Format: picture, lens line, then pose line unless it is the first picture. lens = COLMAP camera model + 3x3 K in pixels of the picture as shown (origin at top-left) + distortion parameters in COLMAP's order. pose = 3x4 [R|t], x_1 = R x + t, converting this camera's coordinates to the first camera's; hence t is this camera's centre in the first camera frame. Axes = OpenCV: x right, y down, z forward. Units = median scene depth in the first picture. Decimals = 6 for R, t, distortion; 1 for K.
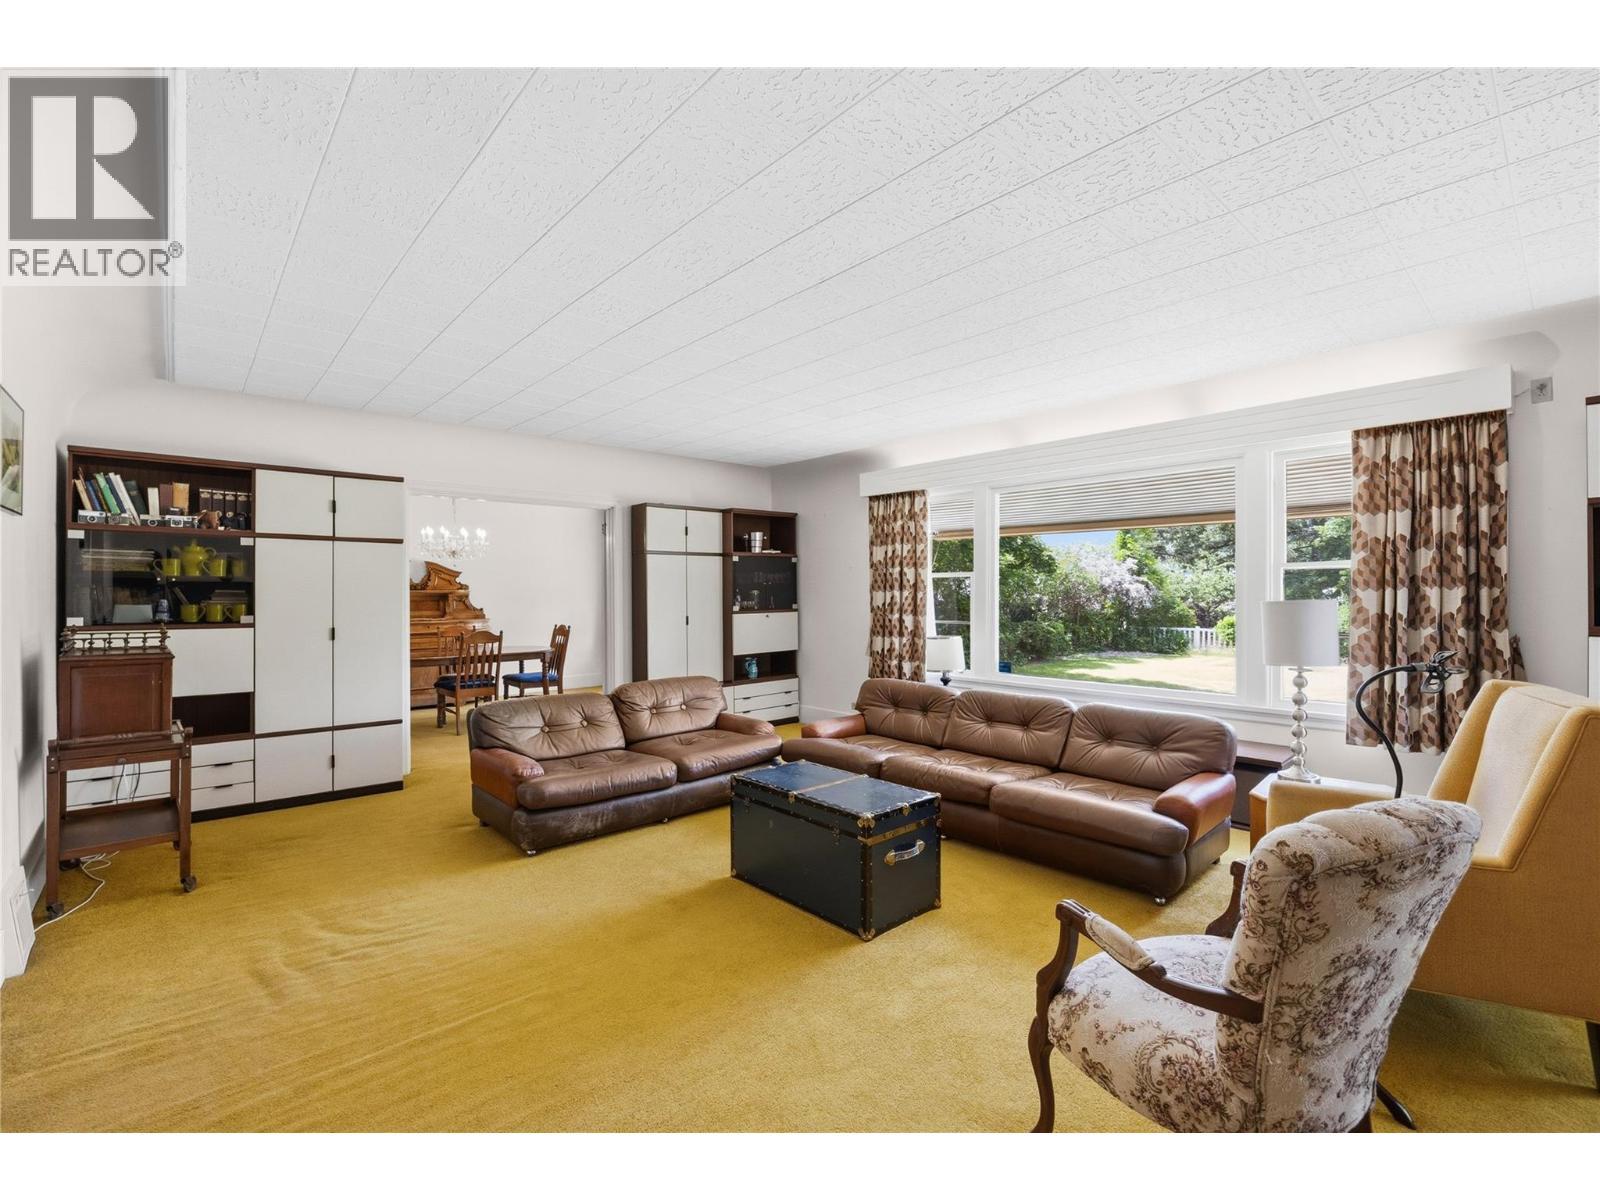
lens RADIAL K [[719.1, 0, 795.3], [0, 719.1, 601.8], [0, 0, 1]] dist [-0.009111, -0.000091]
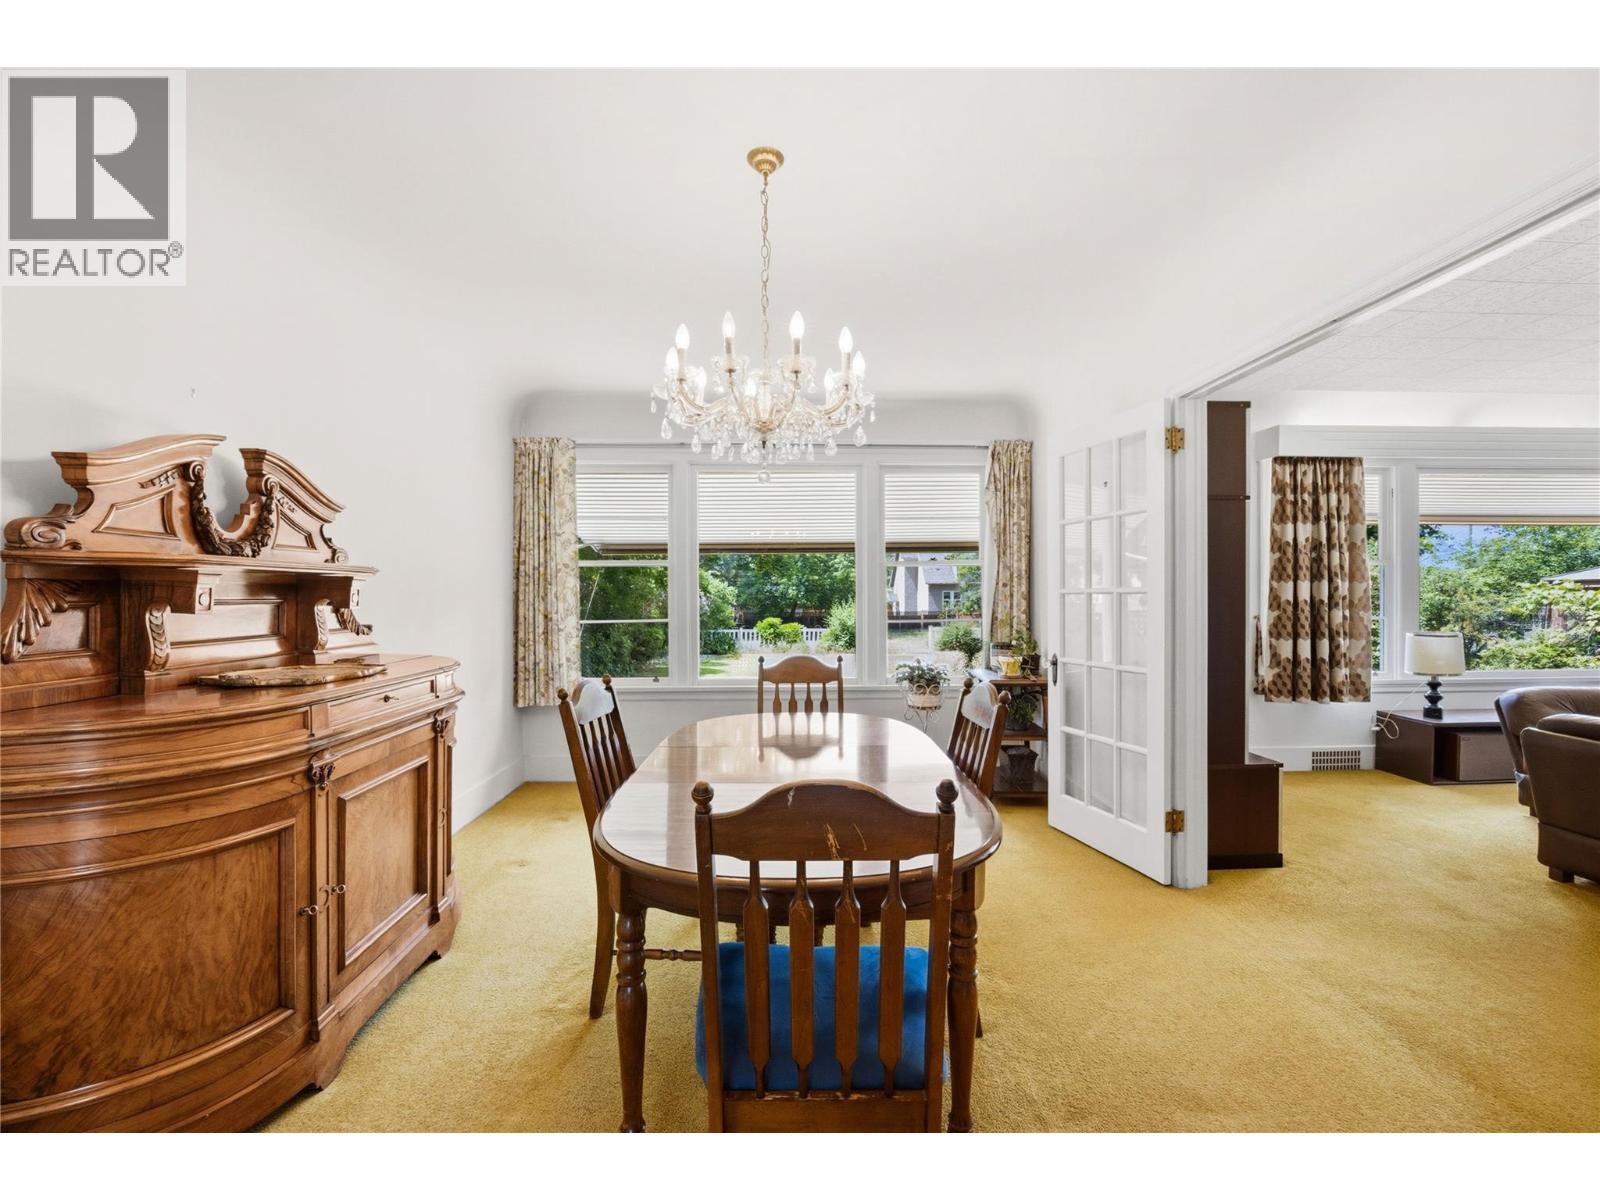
lens RADIAL K [[719.1, 0, 794.4], [0, 719.1, 597.8], [0, 0, 1]] dist [-0.009111, -0.000091]
pose [[0.637699, -0.004191, 0.770275, -0.855547], [0.017128, 0.999815, -0.008740, 0.000810], [-0.770096, 0.018767, 0.637652, 0.964697]]
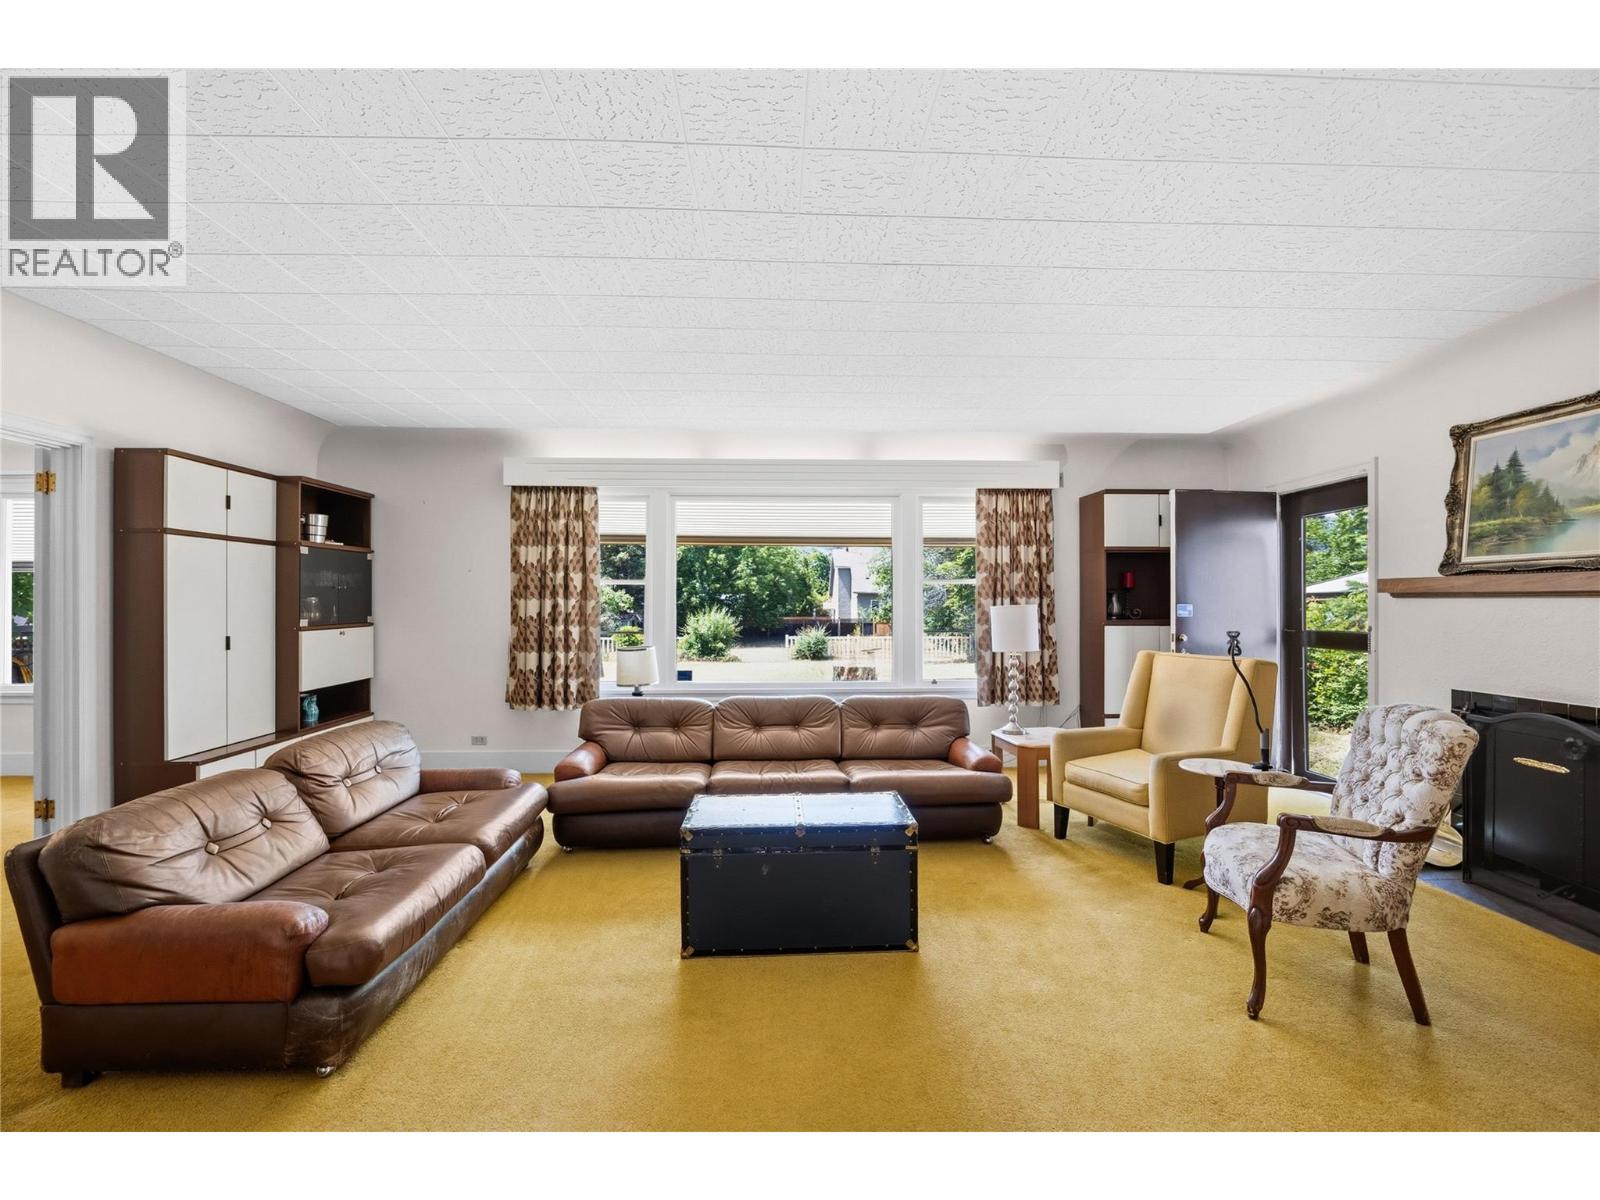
lens RADIAL K [[719.1, 0, 794.6], [0, 719.1, 600.7], [0, 0, 1]] dist [-0.009111, -0.000091]
pose [[0.629115, 0.004961, 0.777296, -0.359699], [0.009901, 0.999847, -0.014396, 0.002551], [-0.777249, 0.016753, 0.628970, 0.234067]]
